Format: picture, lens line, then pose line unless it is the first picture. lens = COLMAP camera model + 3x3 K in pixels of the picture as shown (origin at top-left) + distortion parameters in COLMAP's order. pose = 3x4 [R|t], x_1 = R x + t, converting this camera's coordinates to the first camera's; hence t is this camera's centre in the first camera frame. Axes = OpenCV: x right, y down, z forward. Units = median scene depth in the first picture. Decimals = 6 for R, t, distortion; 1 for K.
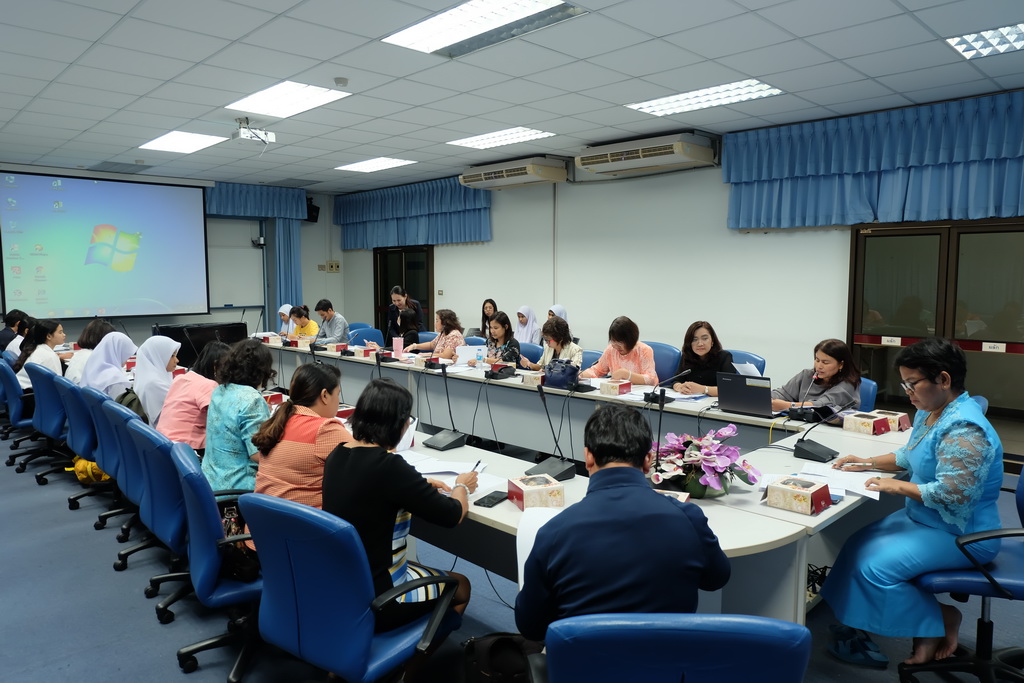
lens RADIAL K [[697.4, 0, 571.6], [0, 697.4, 333.8], [0, 0, 1]] dist [-0.040666, 0.035283]
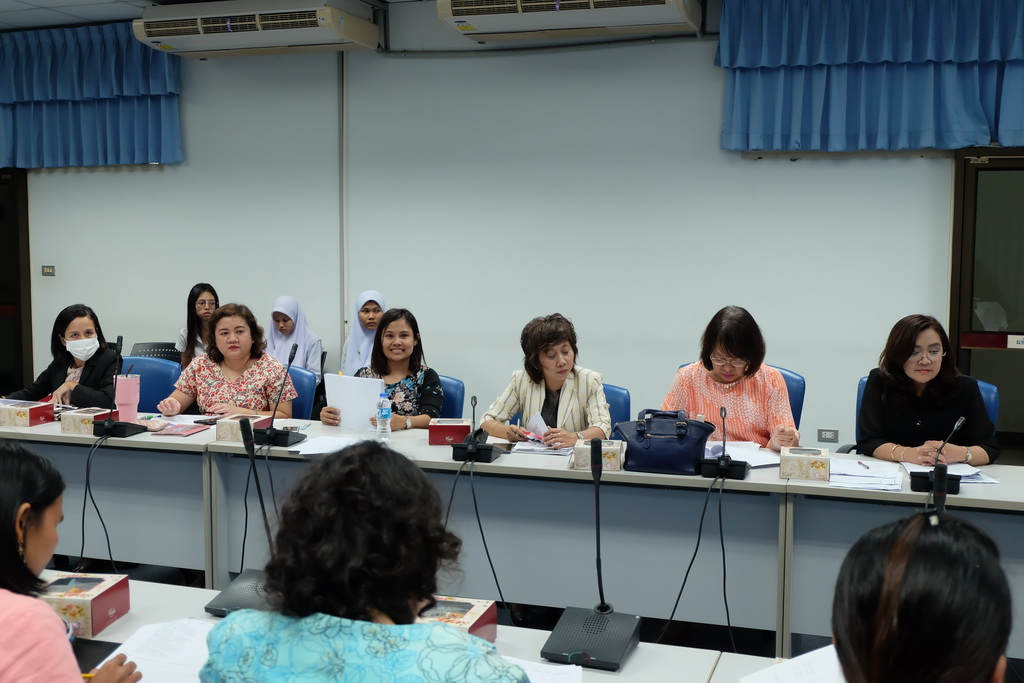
lens RADIAL K [[1014.7, 0, 452.3], [0, 1014.7, 362.4], [0, 0, 1]] dist [-0.018218, 0.000000]
pose [[0.895730, -0.054045, 0.441302, -0.353933], [0.037957, 0.998256, 0.045211, -0.024655], [-0.442975, -0.023746, 0.896219, 0.361401]]
